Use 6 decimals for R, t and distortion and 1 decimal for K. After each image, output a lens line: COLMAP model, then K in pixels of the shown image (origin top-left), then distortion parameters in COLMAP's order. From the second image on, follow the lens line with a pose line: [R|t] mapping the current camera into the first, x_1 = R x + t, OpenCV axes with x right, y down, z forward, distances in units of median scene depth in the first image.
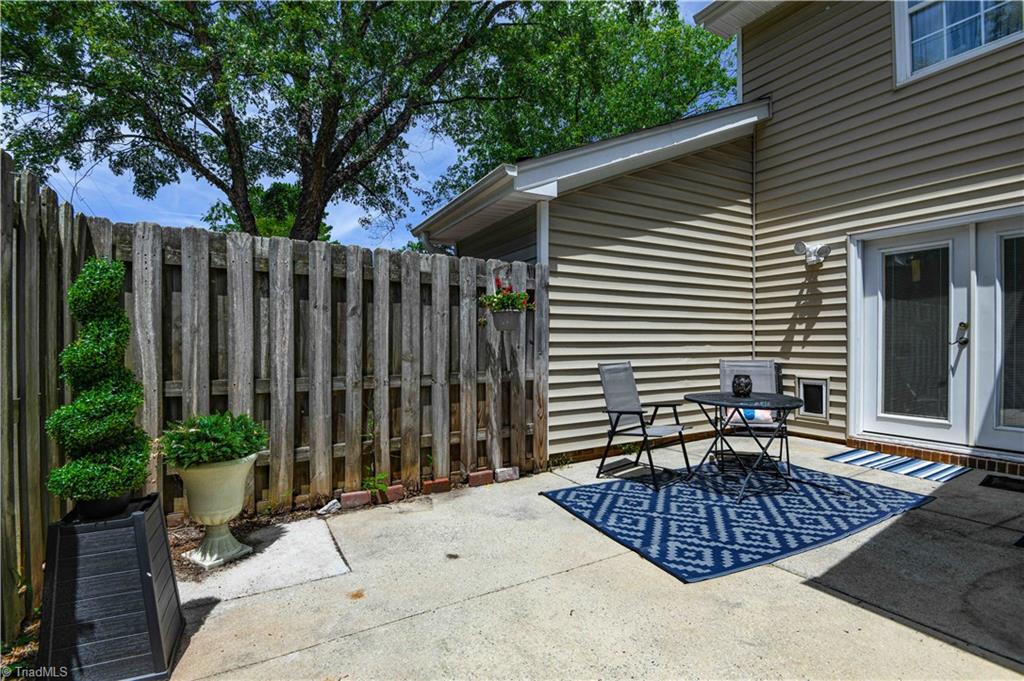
lens RADIAL K [[471.7, 0, 511.9], [0, 471.7, 342.4], [0, 0, 1]] dist [-0.026036, -0.001792]
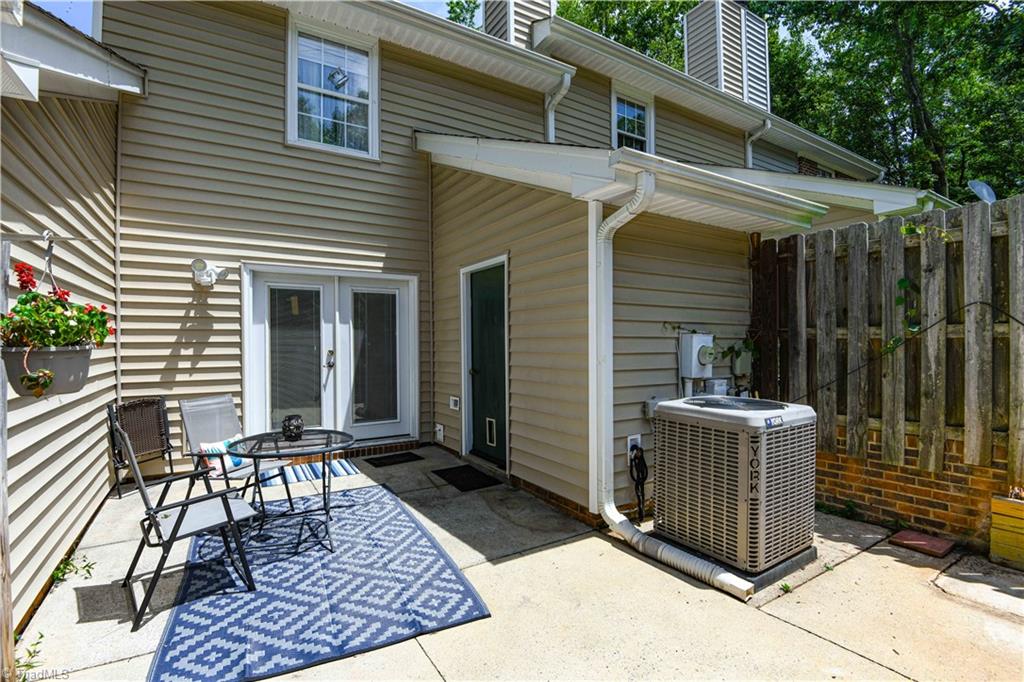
lens RADIAL K [[471.7, 0, 510.6], [0, 471.7, 341.2], [0, 0, 1]] dist [-0.026036, -0.001792]
pose [[-0.036196, 0.004323, 0.999335, -0.374832], [0.008002, 0.999960, -0.004036, -0.058341], [-0.999313, 0.007850, -0.036230, 0.526768]]
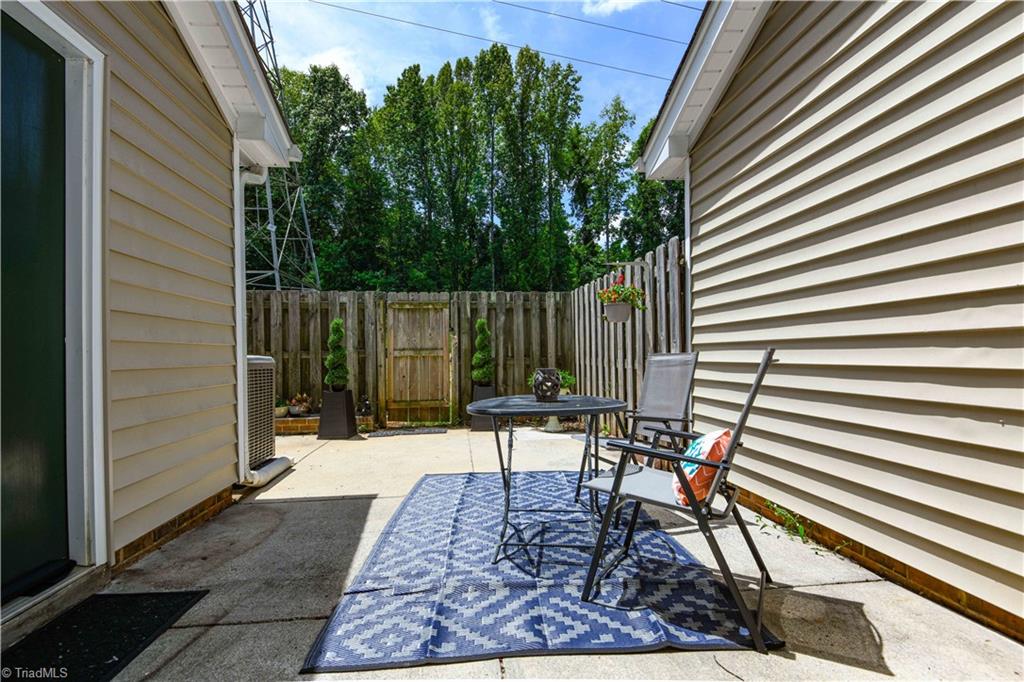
lens RADIAL K [[471.7, 0, 511.1], [0, 471.7, 346.7], [0, 0, 1]] dist [-0.026036, -0.001792]
pose [[-0.402651, -0.003688, -0.915346, 0.963333], [0.013554, 0.999858, -0.009991, 0.037186], [0.915253, -0.016429, -0.402544, 1.055124]]
